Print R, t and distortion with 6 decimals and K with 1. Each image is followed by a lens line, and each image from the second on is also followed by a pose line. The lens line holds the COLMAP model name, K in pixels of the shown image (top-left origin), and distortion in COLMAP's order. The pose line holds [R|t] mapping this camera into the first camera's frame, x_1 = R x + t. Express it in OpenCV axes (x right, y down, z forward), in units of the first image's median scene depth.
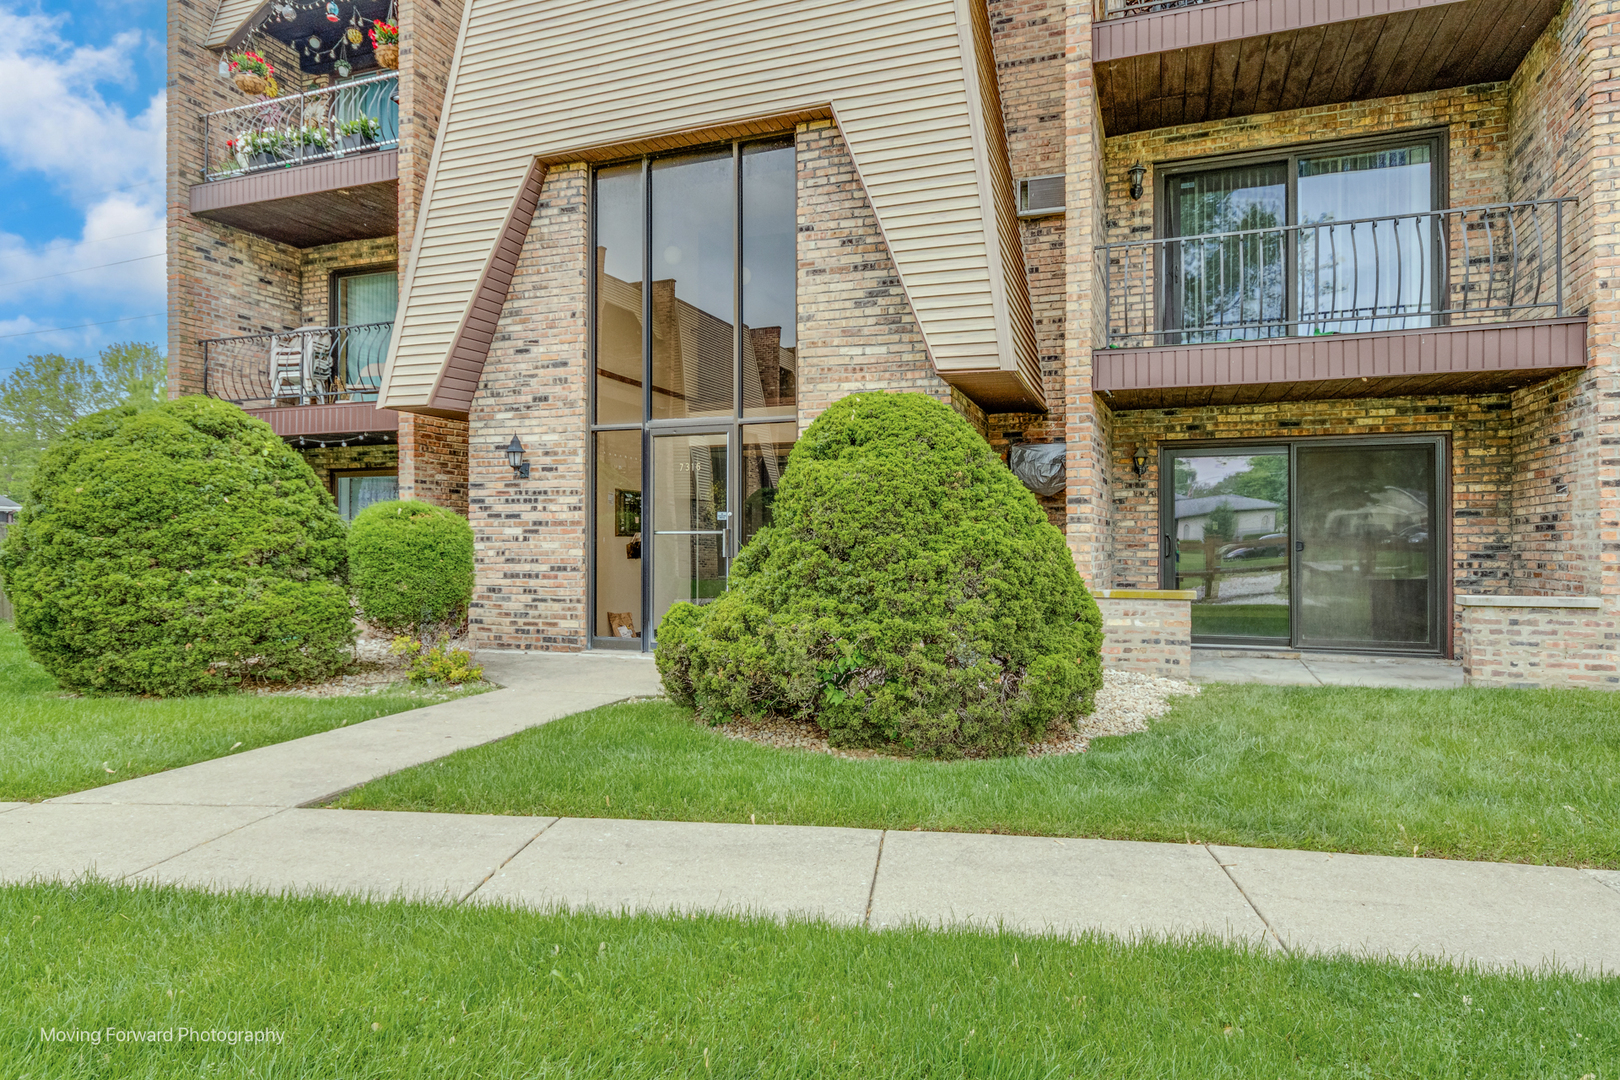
lens RADIAL K [[940.4, 0, 810.3], [0, 940.4, 529.7], [0, 0, 1]] dist [0.000454, 0.001103]
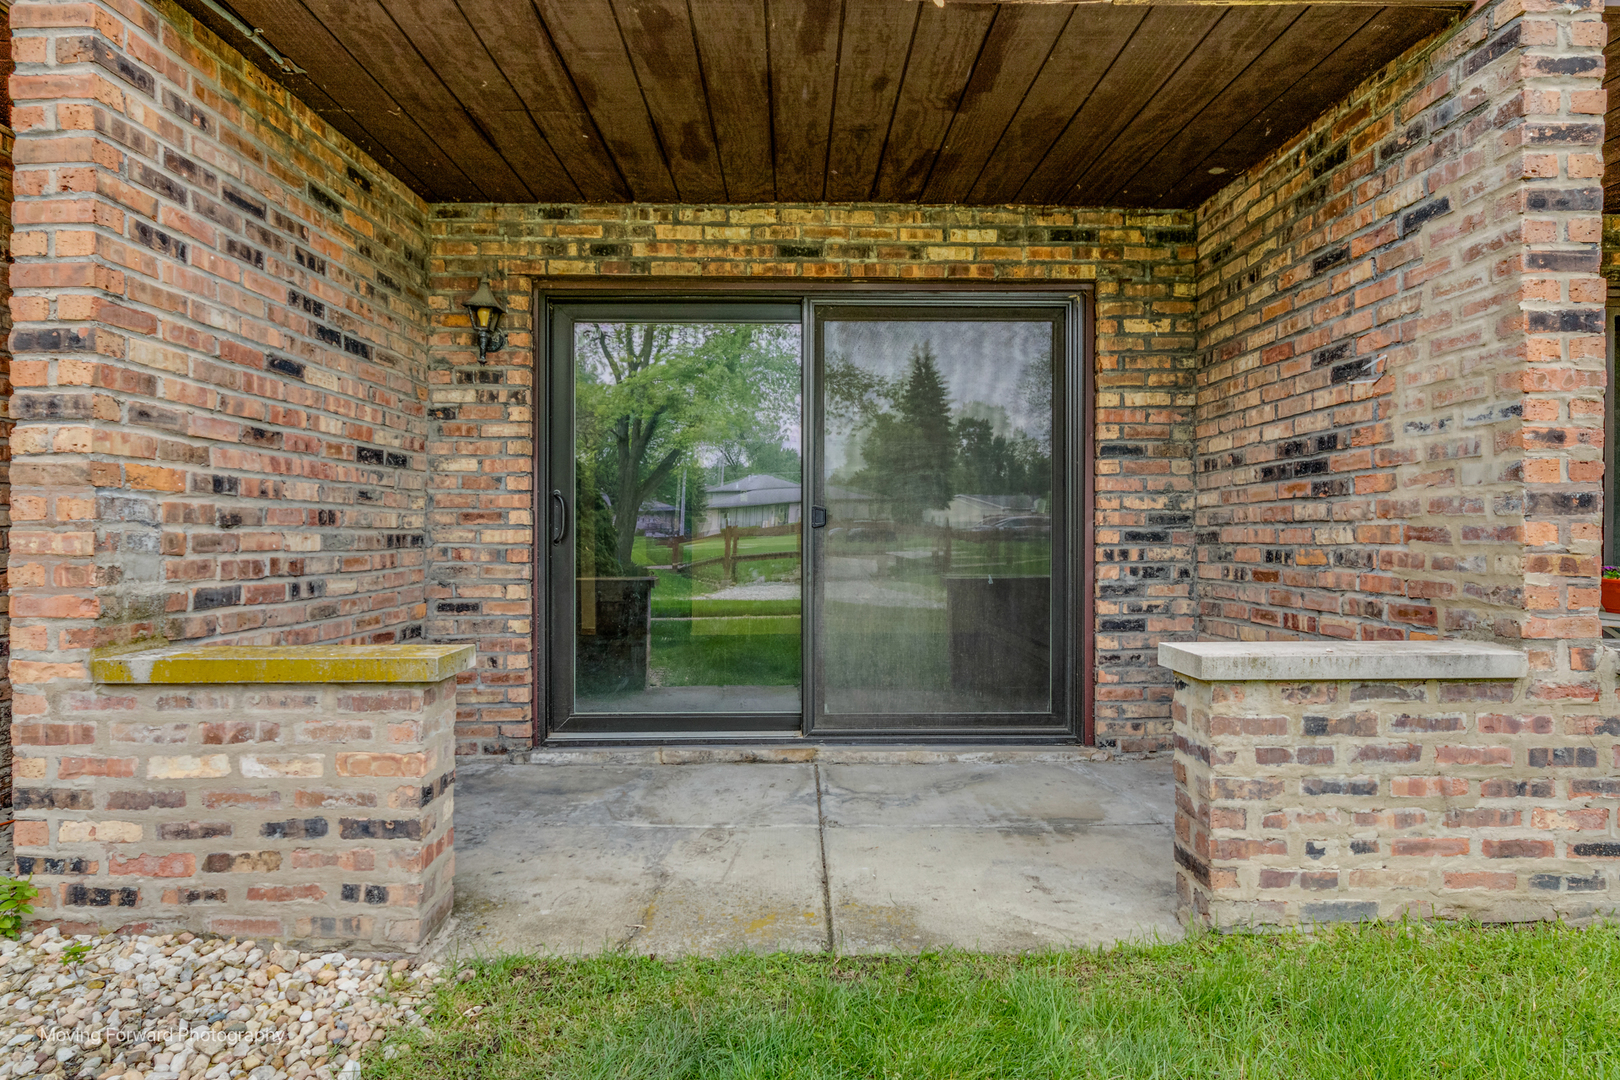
lens RADIAL K [[940.4, 0, 810.3], [0, 940.4, 529.7], [0, 0, 1]] dist [0.000454, 0.001103]
pose [[0.924790, 0.000748, 0.380477, 0.359513], [-0.005112, 0.999932, 0.010460, 0.019990], [-0.380443, -0.011619, 0.924731, 0.604393]]
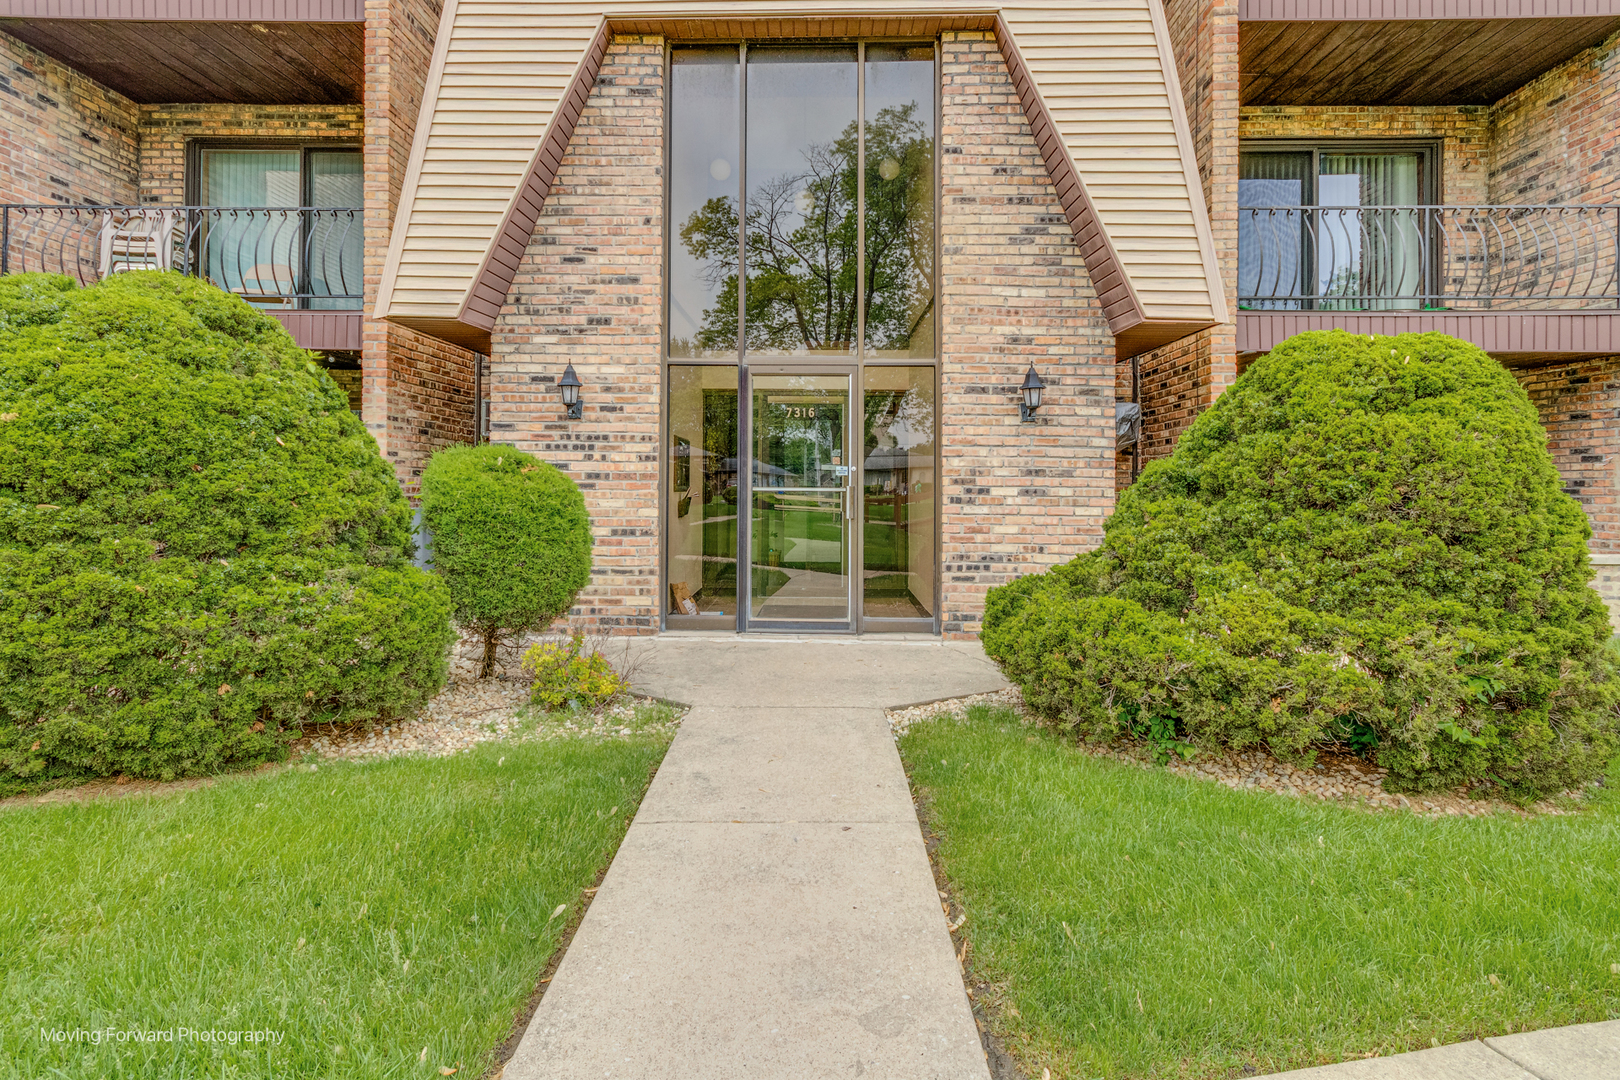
lens RADIAL K [[820.6, 0, 813.8], [0, 820.6, 465.6], [0, 0, 1]] dist [0.010808, 0.001436]
pose [[0.945261, 0.014592, 0.325988, -0.369775], [-0.011680, 0.999872, -0.010889, -0.011052], [-0.326105, 0.006485, 0.945311, 0.300303]]
